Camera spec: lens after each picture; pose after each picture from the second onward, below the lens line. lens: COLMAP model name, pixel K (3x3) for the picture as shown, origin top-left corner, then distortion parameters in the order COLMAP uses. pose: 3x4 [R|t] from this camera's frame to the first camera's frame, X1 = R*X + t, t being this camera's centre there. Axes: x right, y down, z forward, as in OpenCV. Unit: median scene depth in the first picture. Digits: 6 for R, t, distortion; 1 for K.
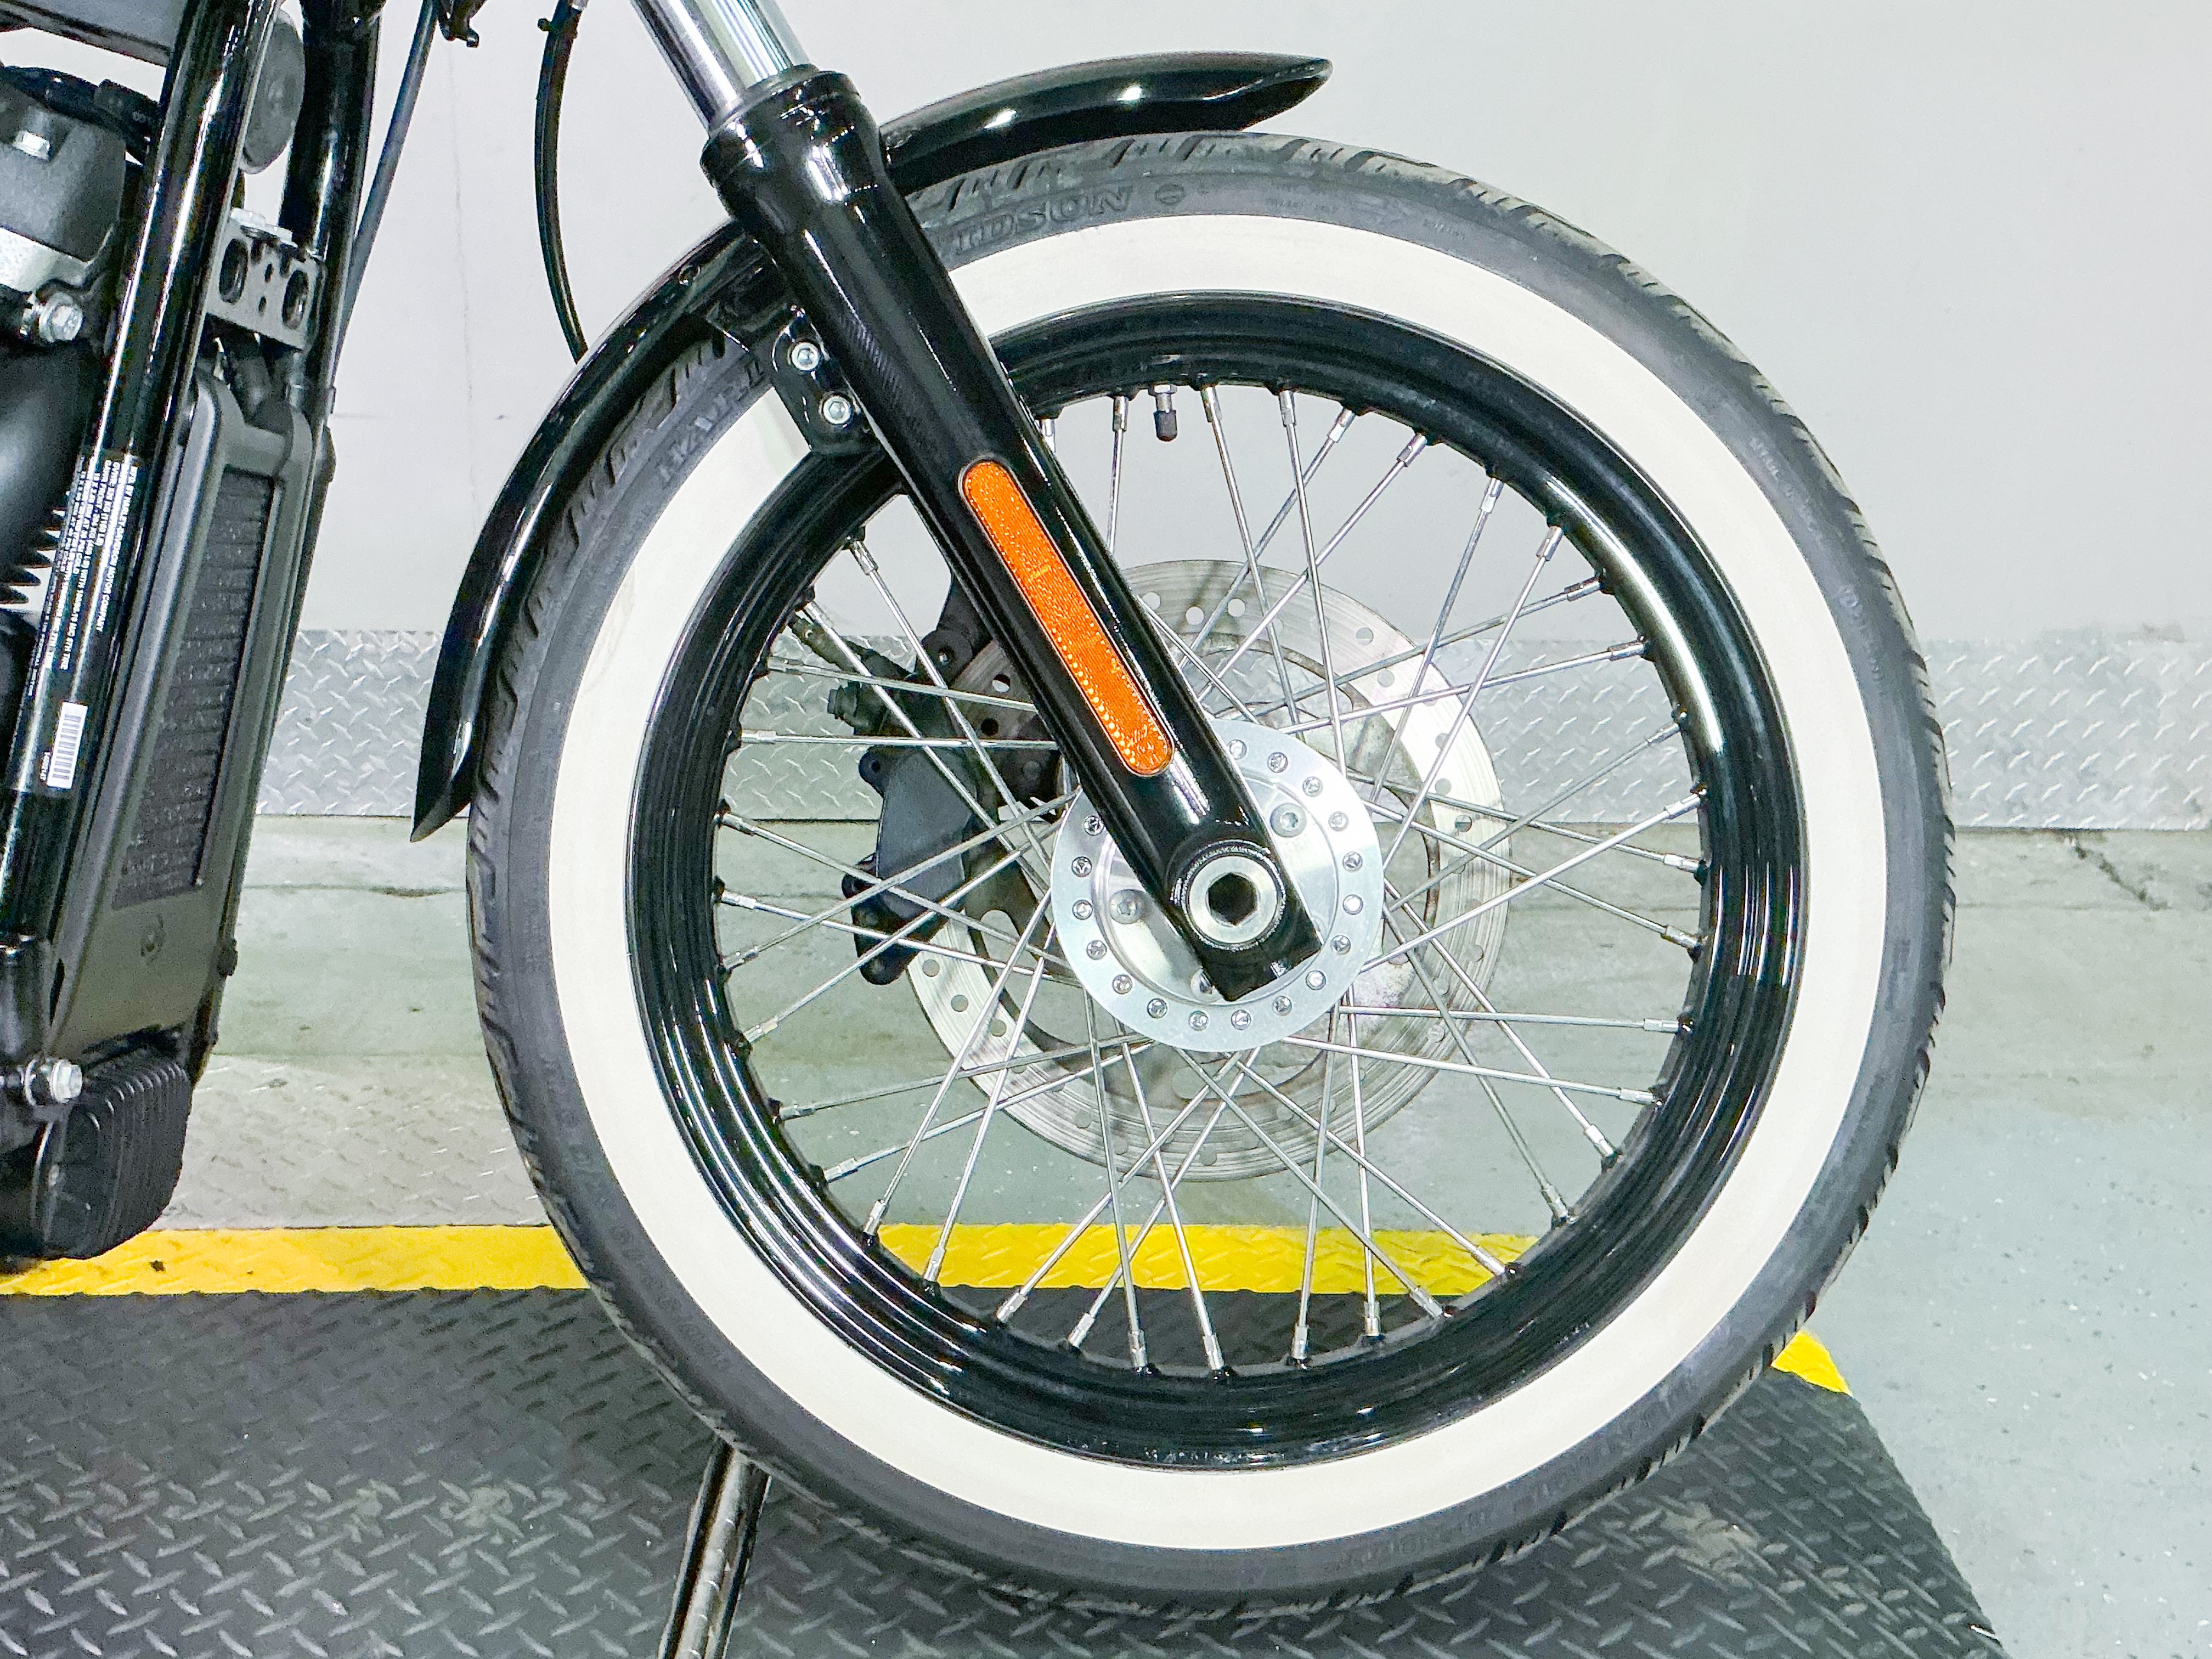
lens RADIAL K [[2350.0, 0, 1113.5], [0, 2350.0, 847.4], [0, 0, 1]] dist [0.034929, 0.000000]
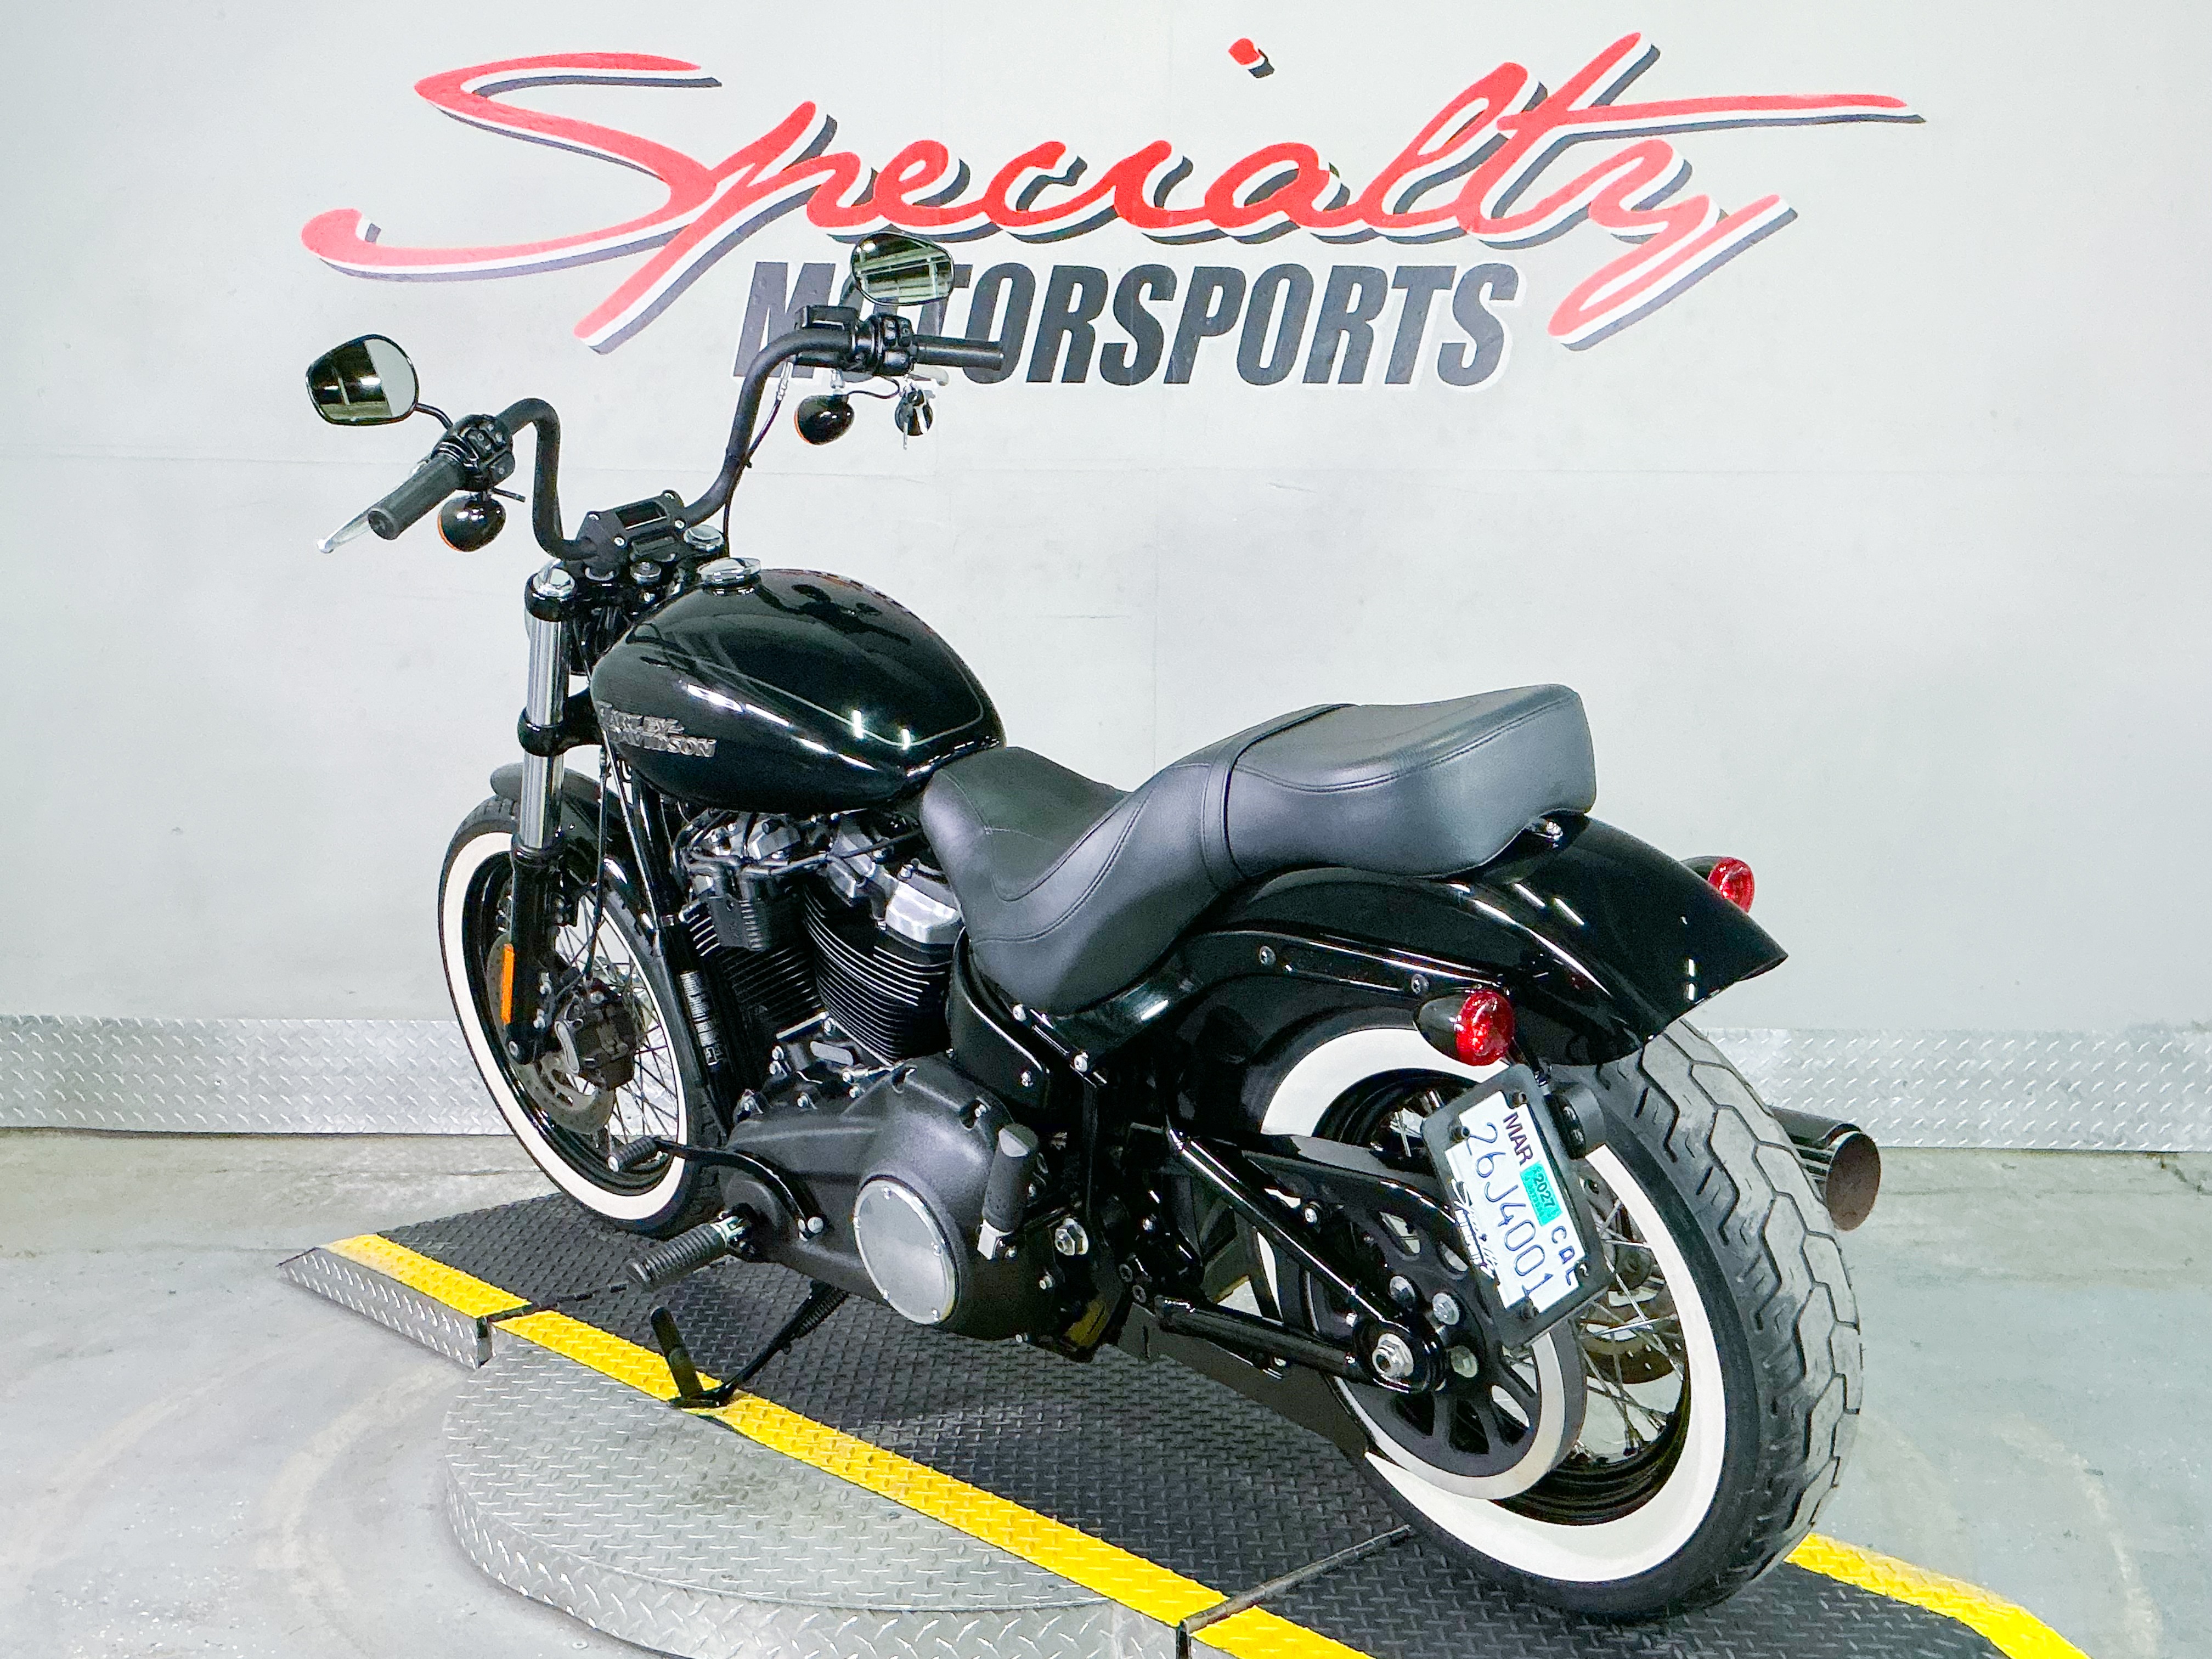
lens RADIAL K [[2418.4, 0, 1126.5], [0, 2418.4, 814.0], [0, 0, 1]] dist [0.028320, 0.000000]
pose [[0.998885, -0.003569, -0.047080, -0.206938], [-0.004295, 0.986137, -0.165878, 0.043293], [0.047019, 0.165895, 0.985022, -0.677036]]
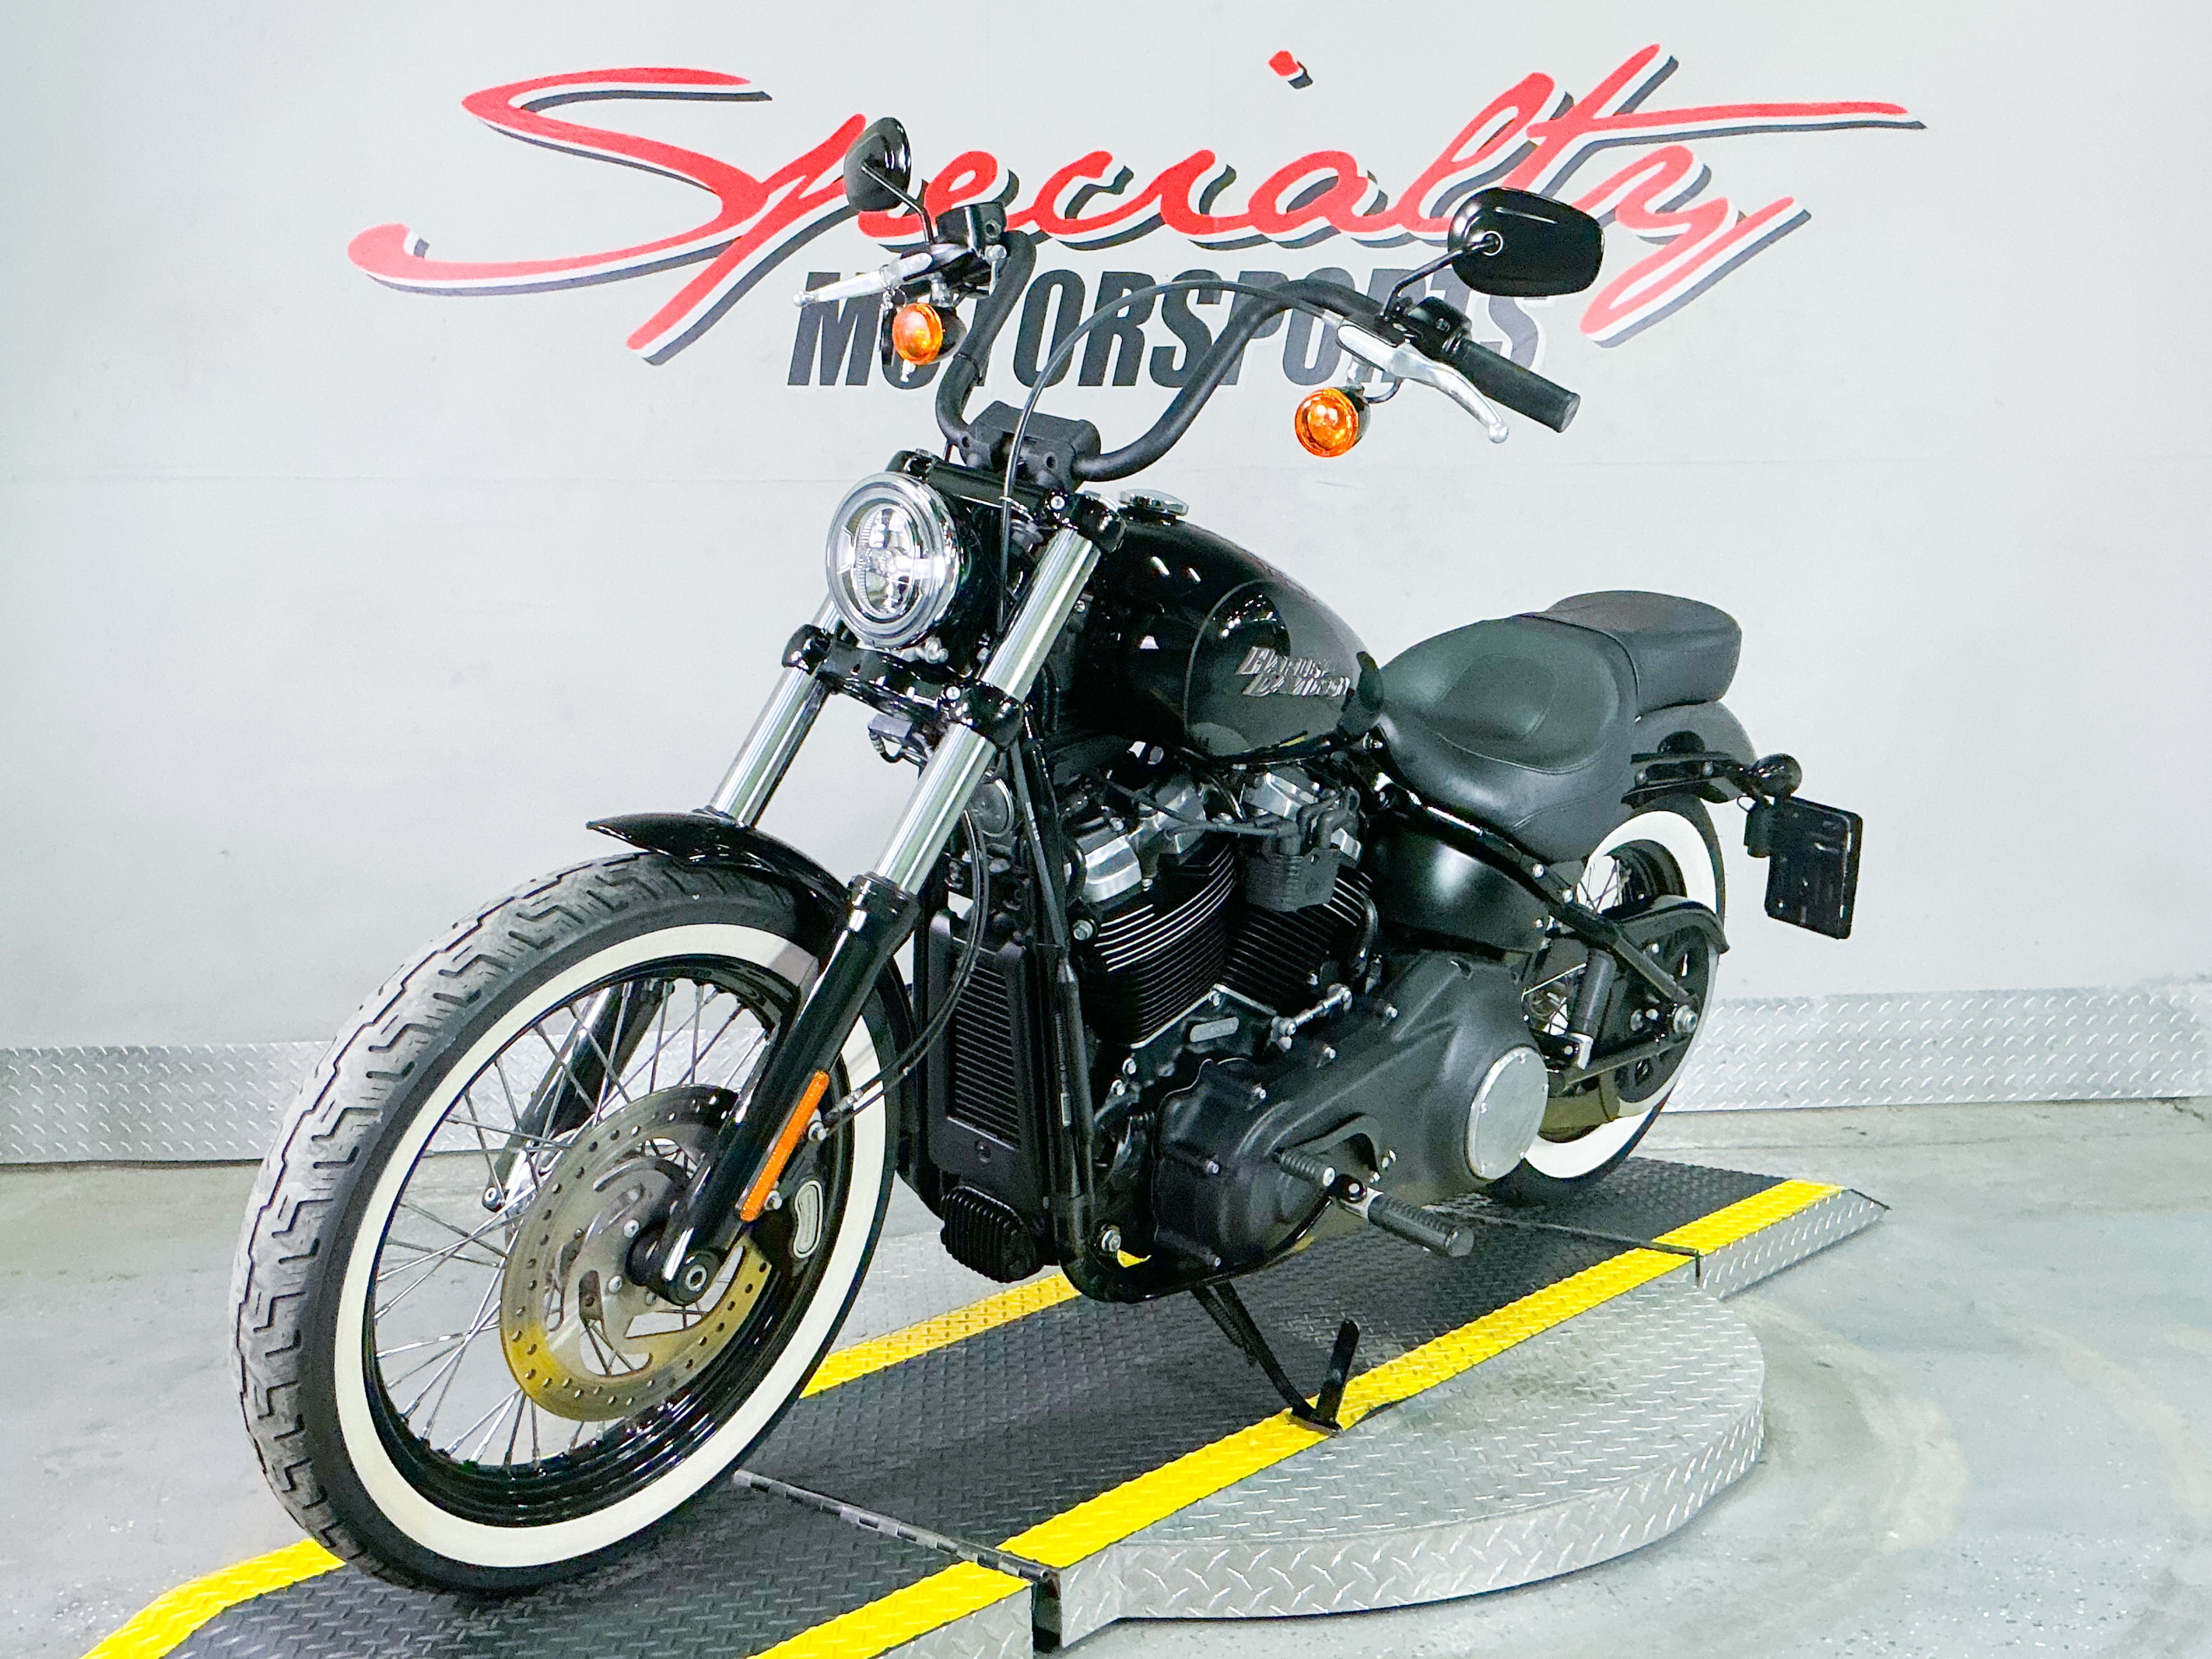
lens RADIAL K [[2311.8, 0, 1095.6], [0, 2311.8, 818.8], [0, 0, 1]] dist [0.023504, 0.000000]
pose [[0.998783, -0.034186, 0.035561, -0.405042], [0.040479, 0.980004, -0.194817, 0.088954], [-0.028190, 0.196019, 0.980195, -0.625117]]
